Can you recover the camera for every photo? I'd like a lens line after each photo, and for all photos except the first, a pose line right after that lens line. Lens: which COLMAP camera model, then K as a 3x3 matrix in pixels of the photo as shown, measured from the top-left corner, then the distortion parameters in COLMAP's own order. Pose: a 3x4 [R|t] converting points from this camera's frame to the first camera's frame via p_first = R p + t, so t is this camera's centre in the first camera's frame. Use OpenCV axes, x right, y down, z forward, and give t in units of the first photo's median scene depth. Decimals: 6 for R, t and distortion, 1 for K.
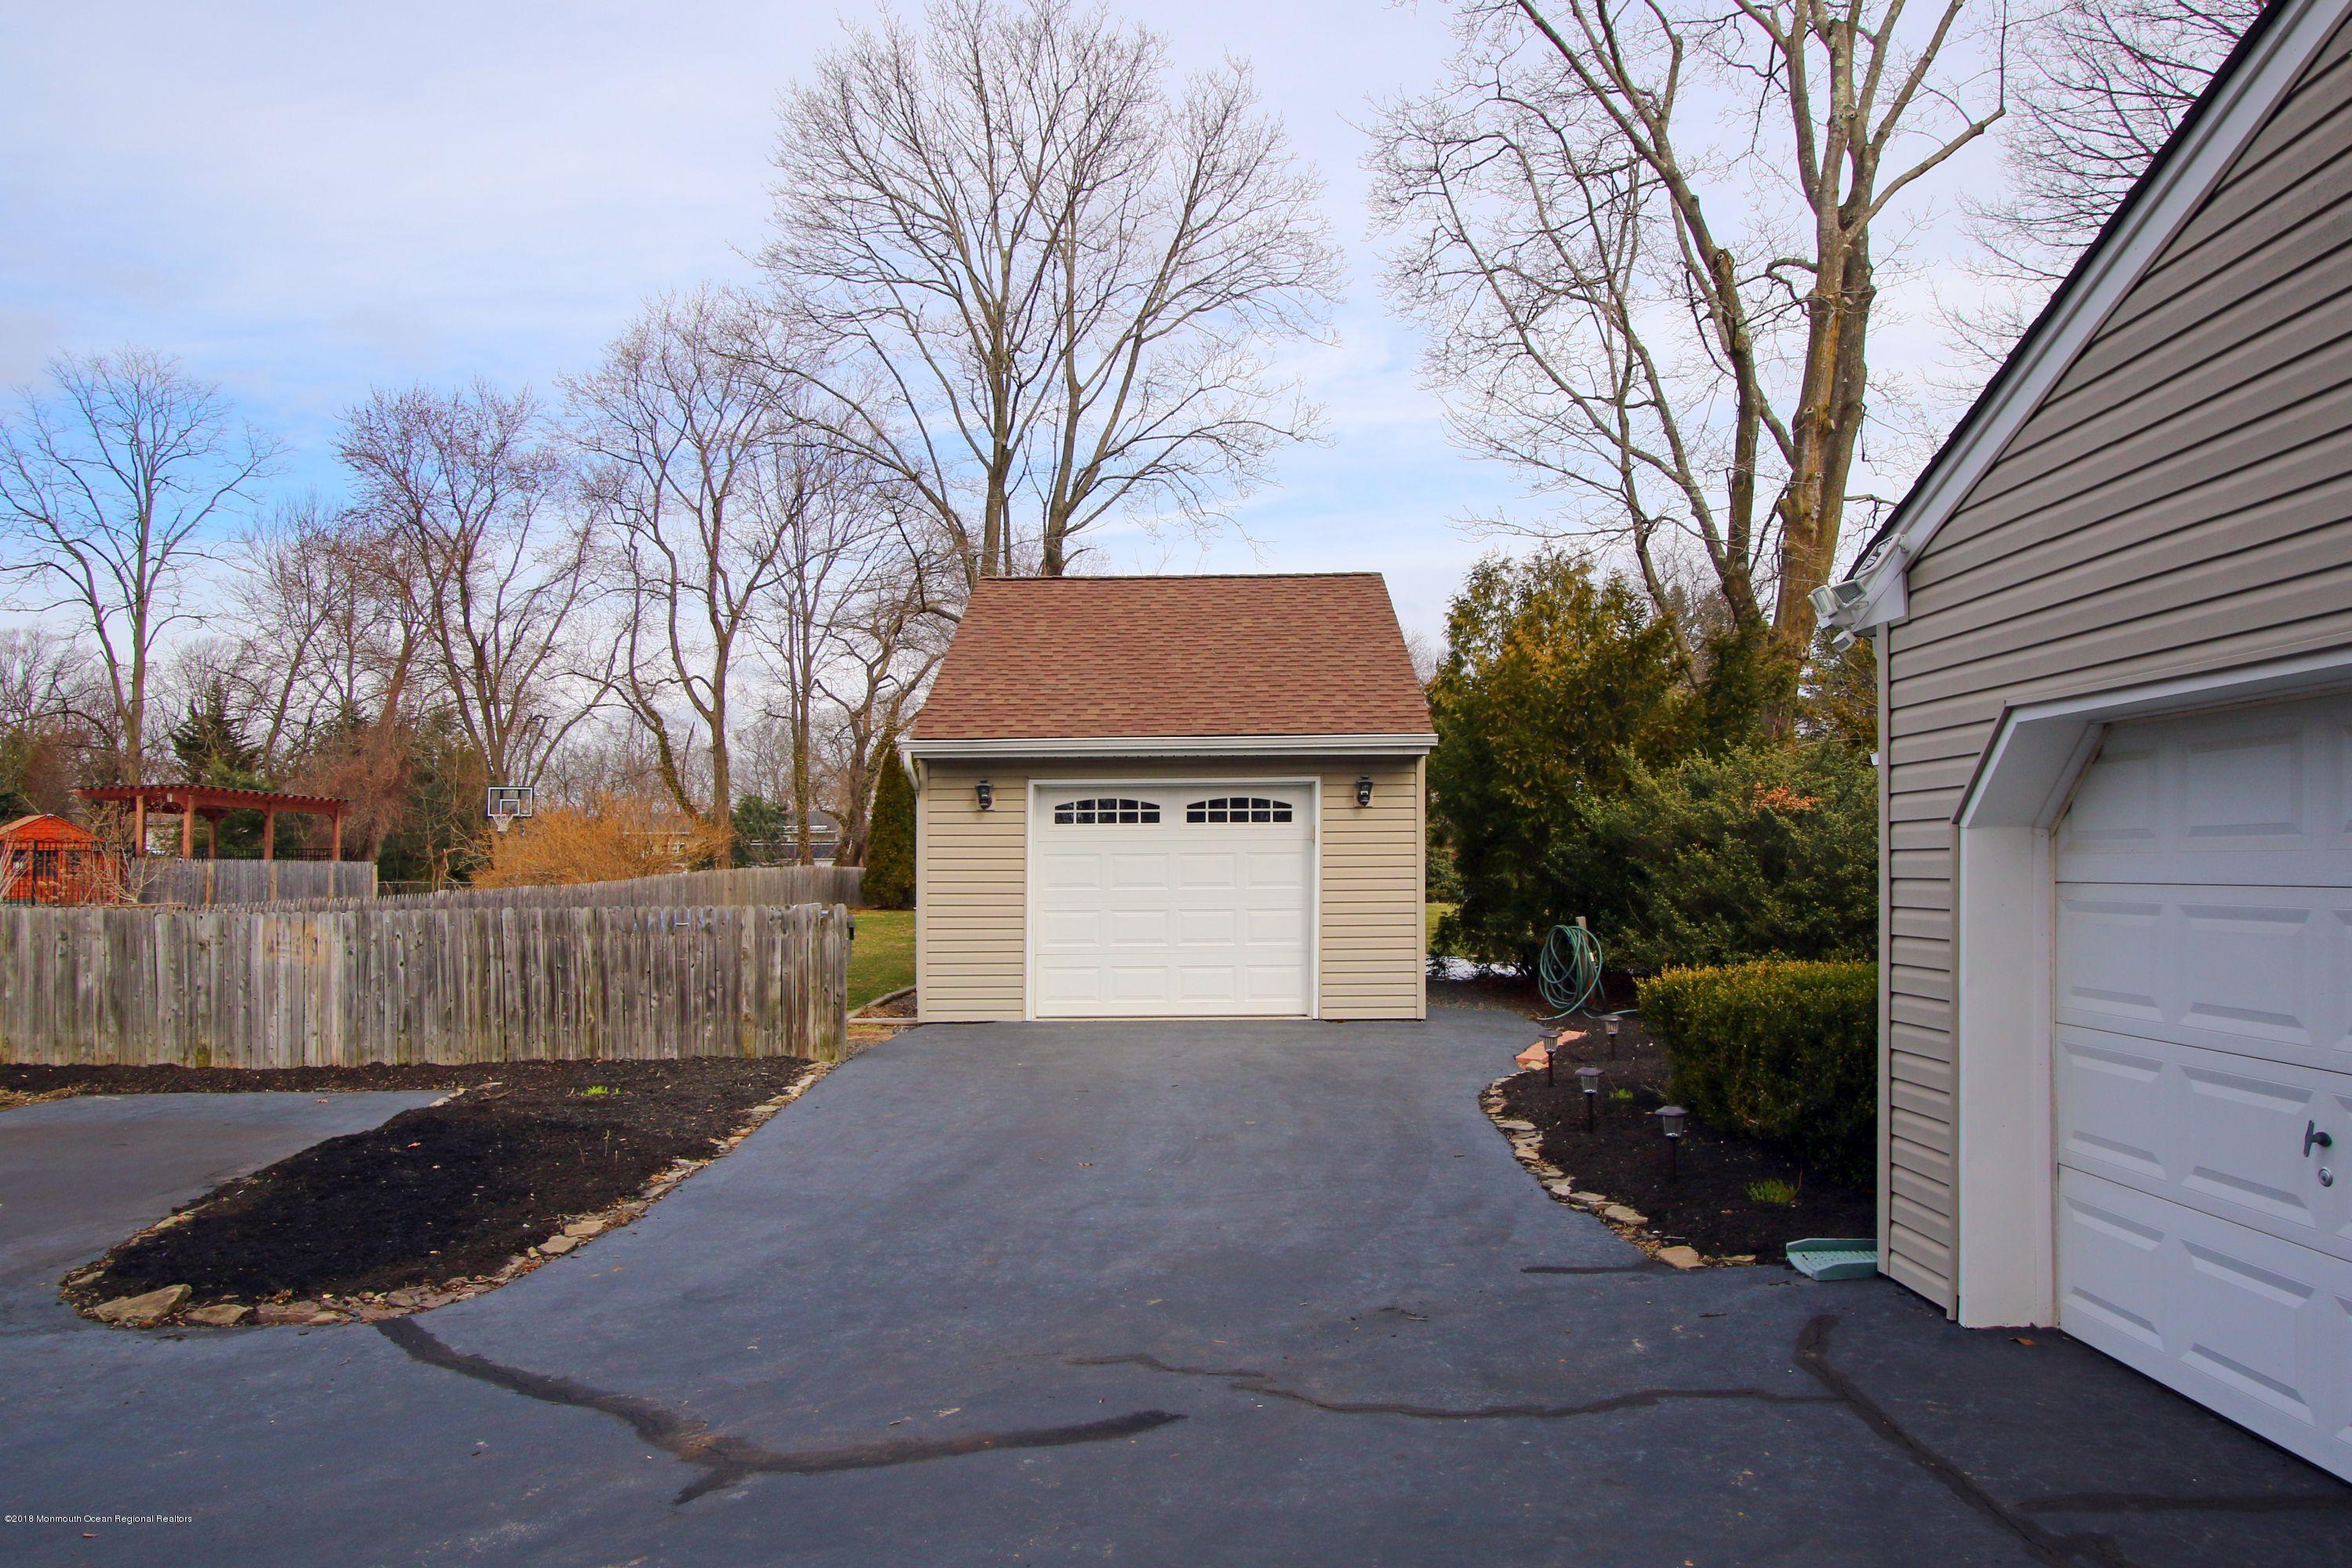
lens RADIAL K [[1631.9, 0, 1172.1], [0, 1631.9, 815.9], [0, 0, 1]] dist [-0.002344, -0.000288]
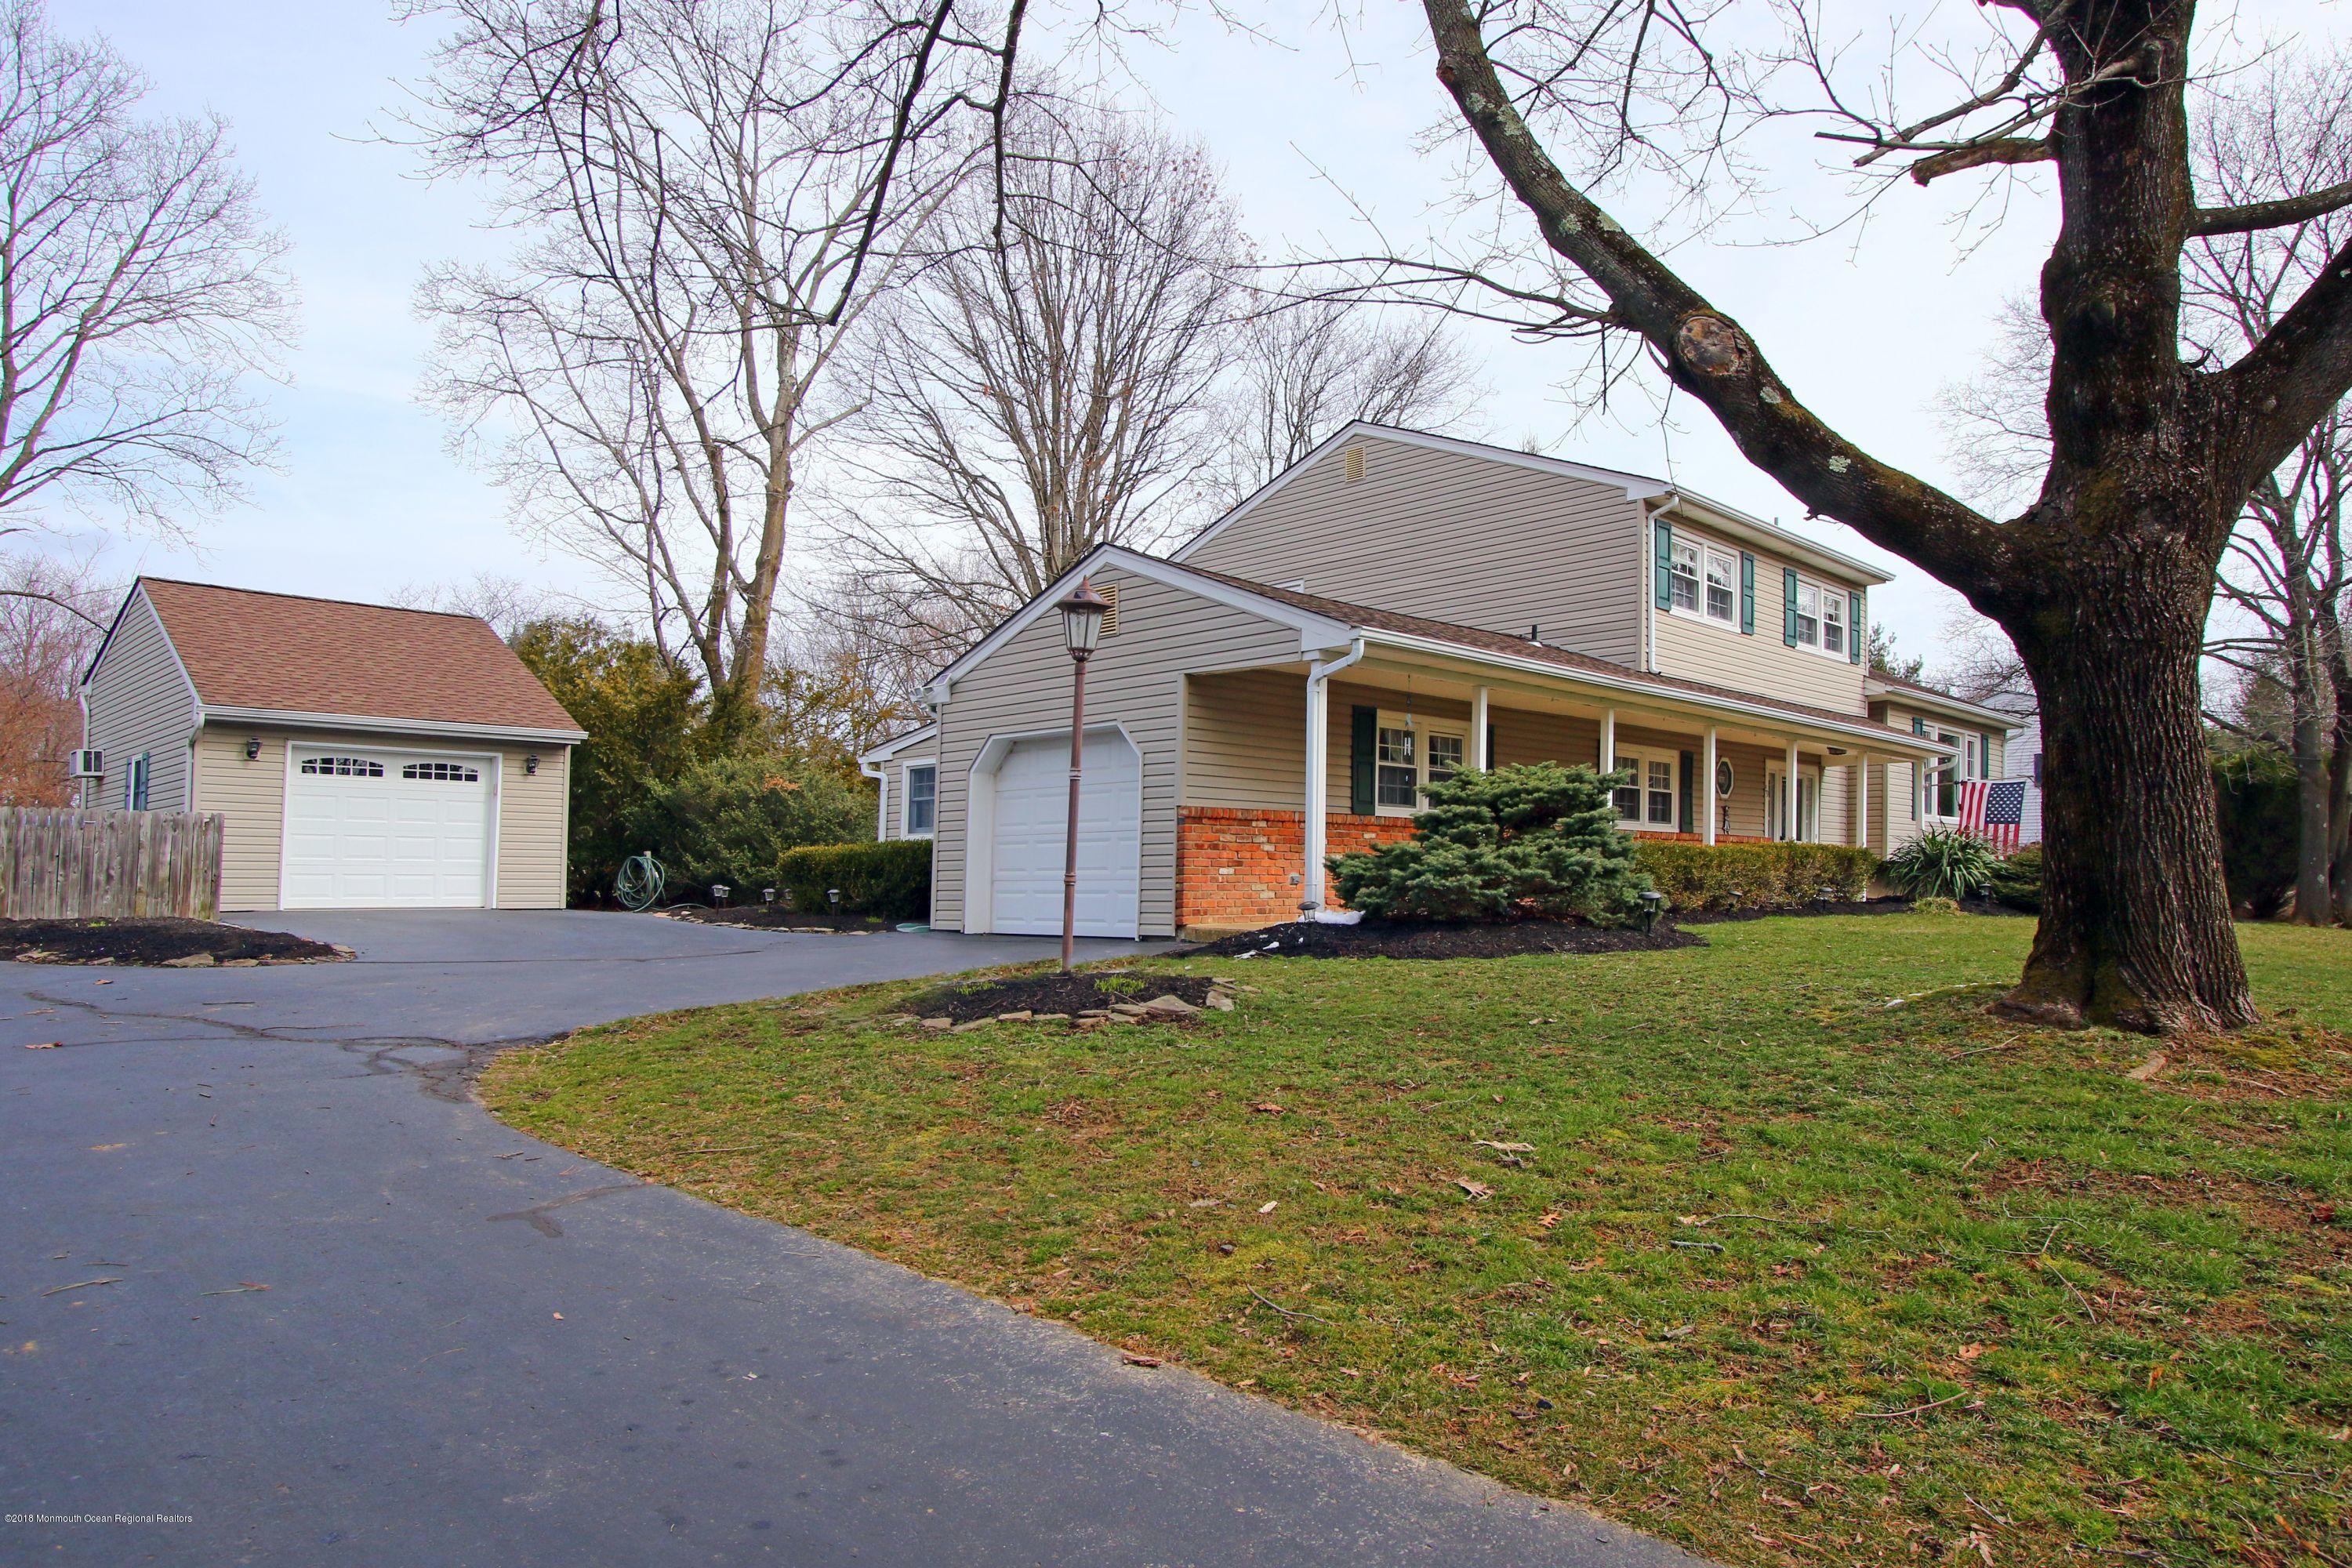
lens RADIAL K [[1631.9, 0, 1172.1], [0, 1631.9, 815.9], [0, 0, 1]] dist [-0.002344, -0.000288]
pose [[0.724914, 0.047982, 0.687166, -0.509071], [-0.032166, 0.998841, -0.035812, 0.070303], [-0.688088, 0.003857, 0.725617, -0.562255]]
